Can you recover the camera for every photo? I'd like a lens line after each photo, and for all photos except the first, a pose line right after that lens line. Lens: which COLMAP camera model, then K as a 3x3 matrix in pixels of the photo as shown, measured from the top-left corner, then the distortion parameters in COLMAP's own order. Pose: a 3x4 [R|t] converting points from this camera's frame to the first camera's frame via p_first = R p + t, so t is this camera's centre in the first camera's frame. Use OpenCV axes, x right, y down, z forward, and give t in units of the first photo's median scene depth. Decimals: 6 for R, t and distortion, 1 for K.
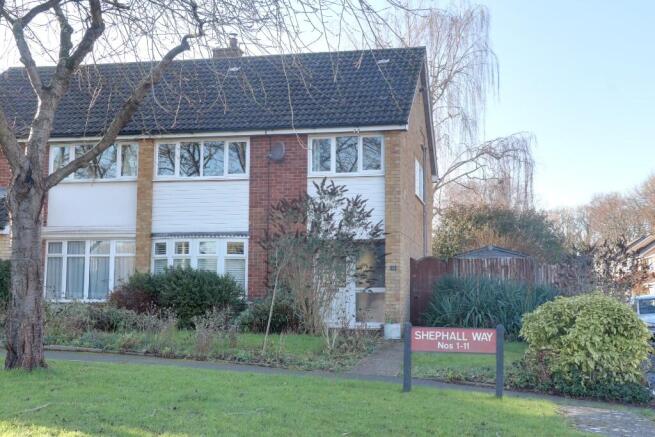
lens RADIAL K [[880.9, 0, 327.5], [0, 880.9, 218.5], [0, 0, 1]] dist [0.000443, -0.017295]
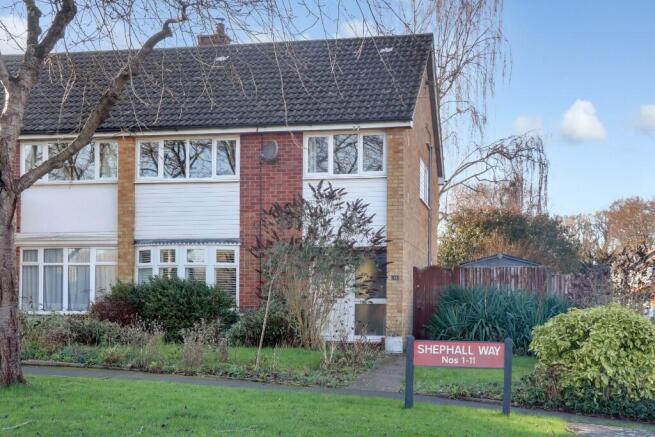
lens RADIAL K [[1066.3, 0, 327.5], [0, 1066.3, 218.5], [0, 0, 1]] dist [0.009889, 0.068503]
pose [[0.999990, 0.000936, 0.004423, -0.001898], [-0.000929, 0.999998, -0.001464, -0.004391], [-0.004424, 0.001460, 0.999989, -0.121778]]
